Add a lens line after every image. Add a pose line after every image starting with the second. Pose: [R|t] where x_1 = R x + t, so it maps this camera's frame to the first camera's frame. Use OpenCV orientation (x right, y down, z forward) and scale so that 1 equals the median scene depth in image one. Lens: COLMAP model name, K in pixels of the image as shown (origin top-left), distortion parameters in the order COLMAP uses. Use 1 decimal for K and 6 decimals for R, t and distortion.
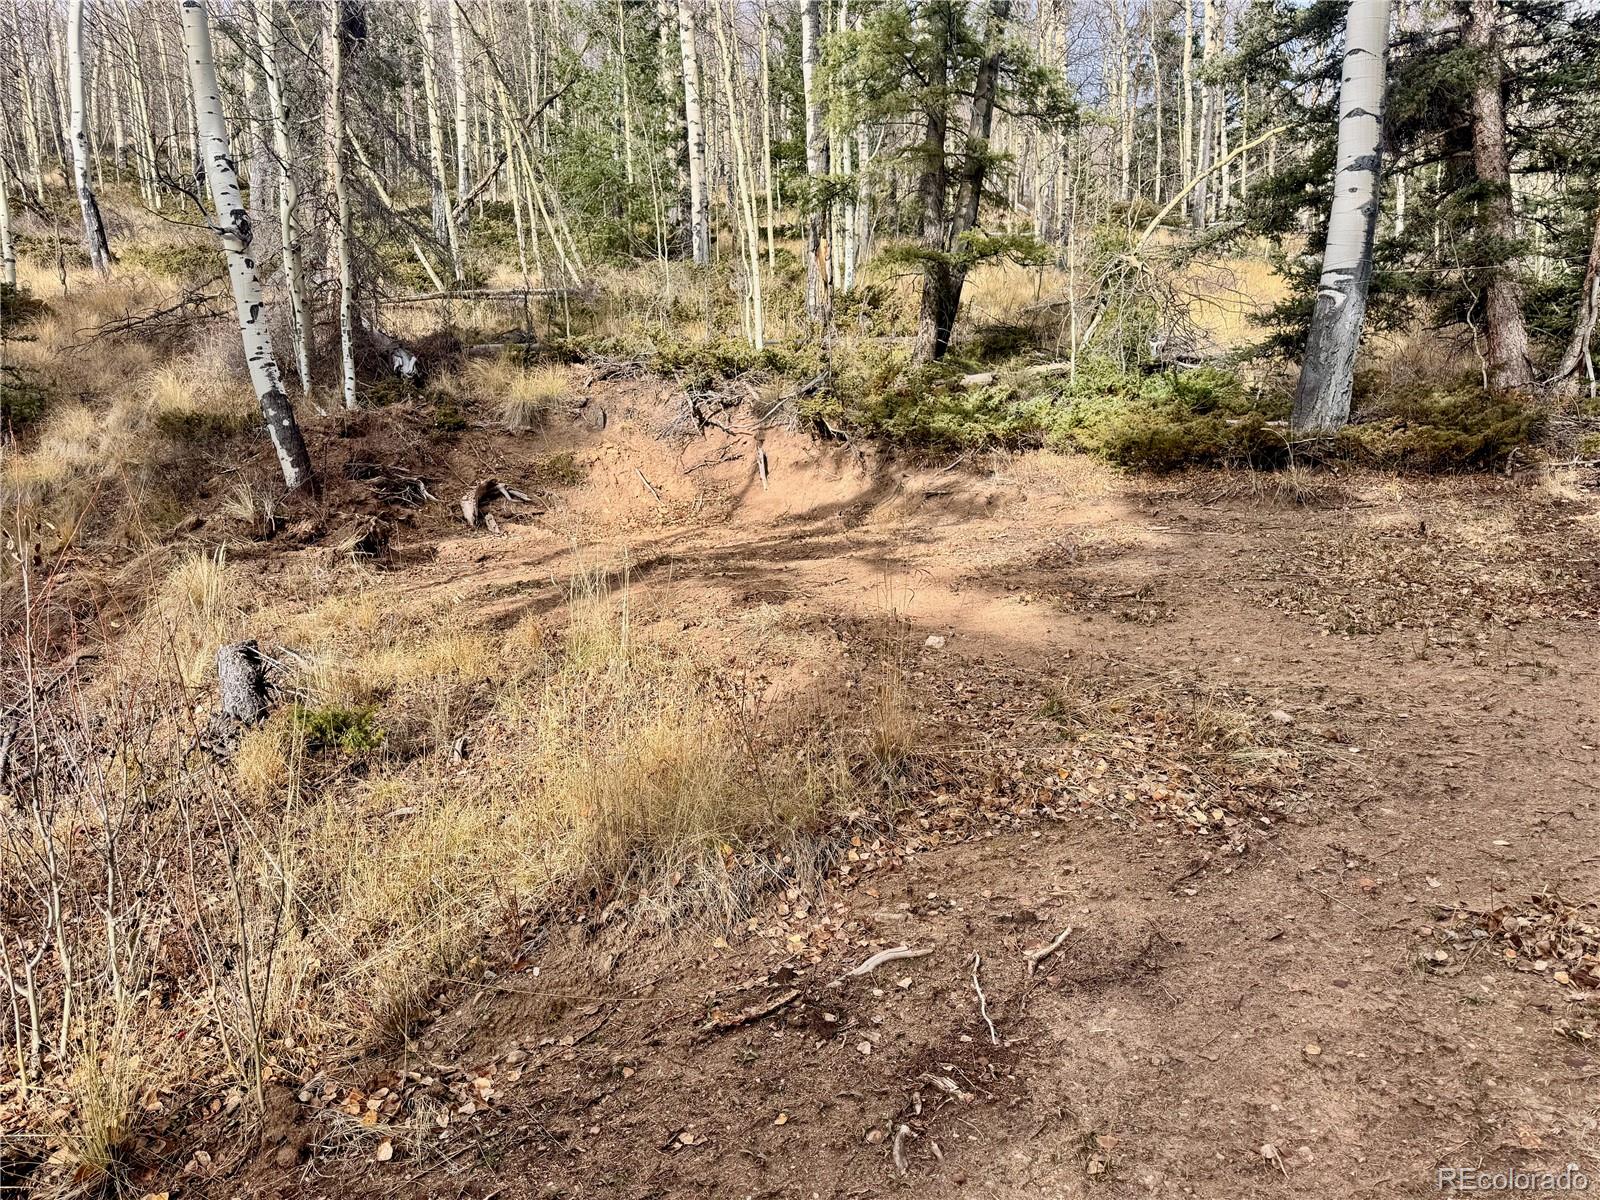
lens RADIAL K [[1110.8, 0, 799.9], [0, 1110.8, 586.6], [0, 0, 1]] dist [0.026485, -0.039971]
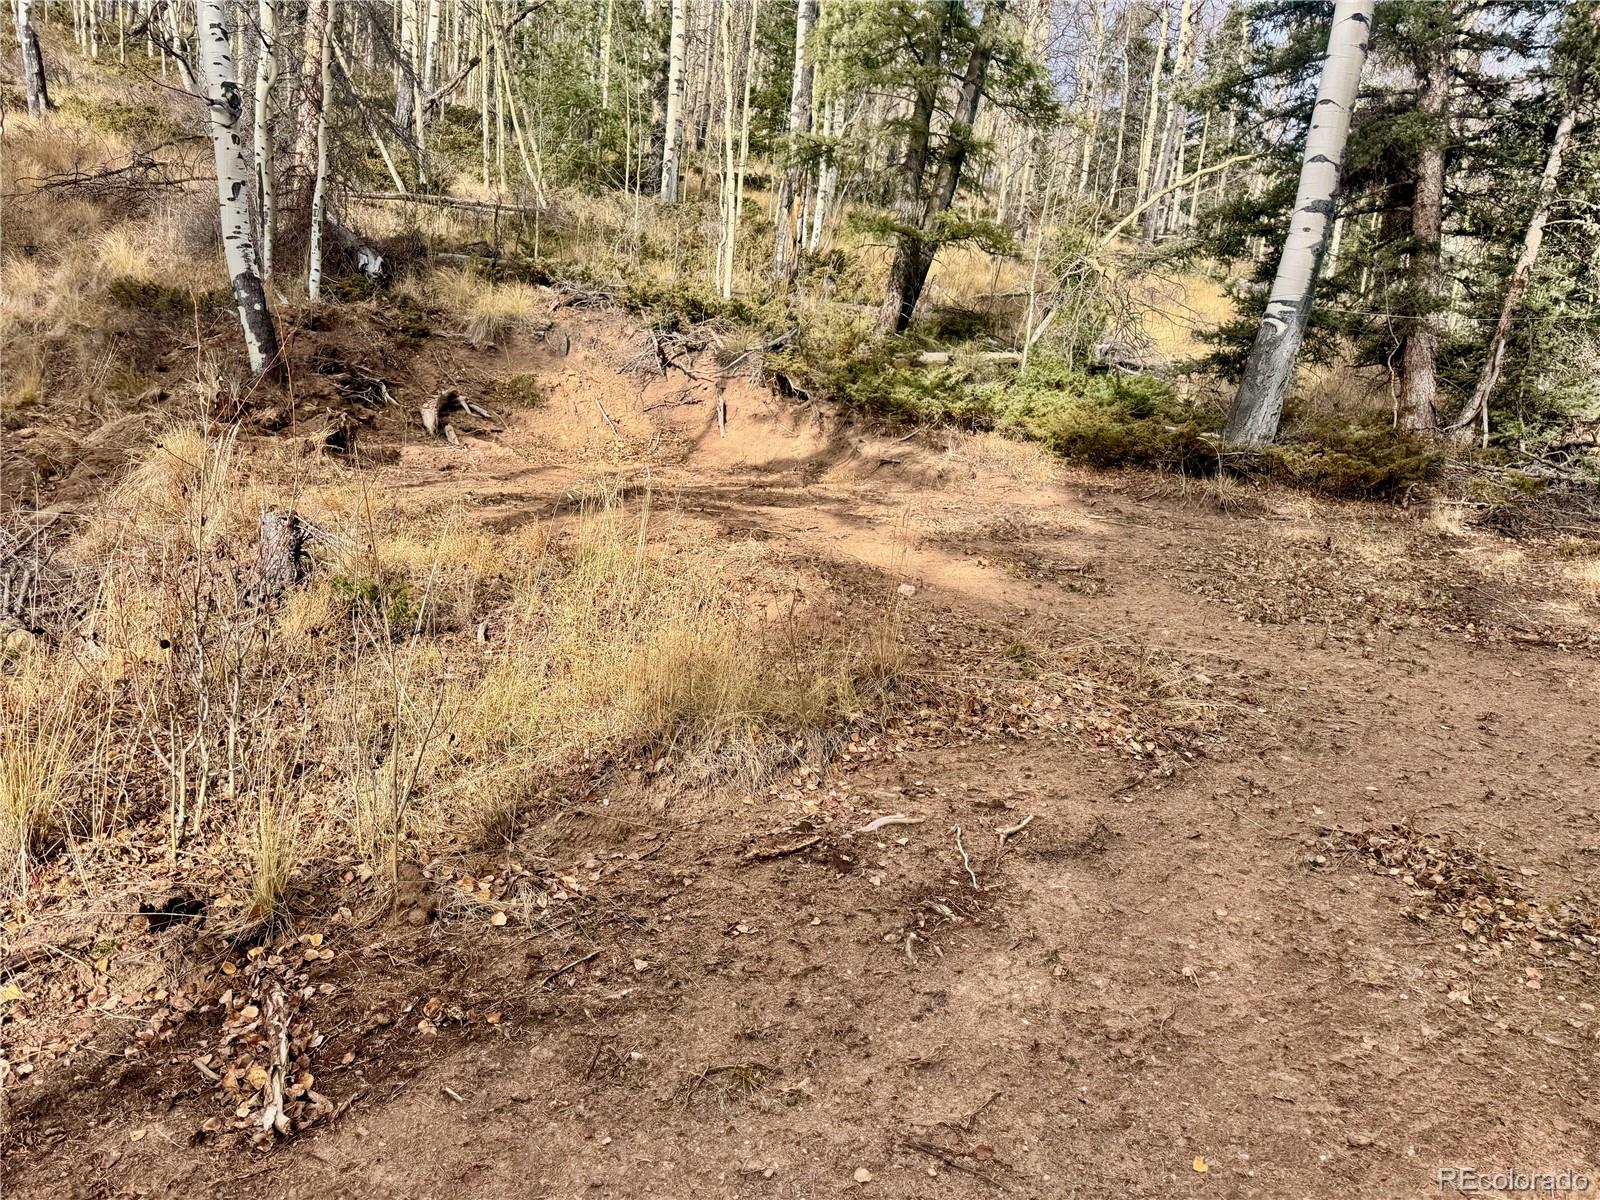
lens RADIAL K [[1170.0, 0, 802.3], [0, 1170.0, 599.7], [0, 0, 1]] dist [0.028026, -0.042224]
pose [[0.987644, 0.112181, 0.109426, -0.066287], [-0.116011, 0.992817, 0.029264, 0.023559], [-0.105357, -0.041598, 0.993564, -0.092392]]
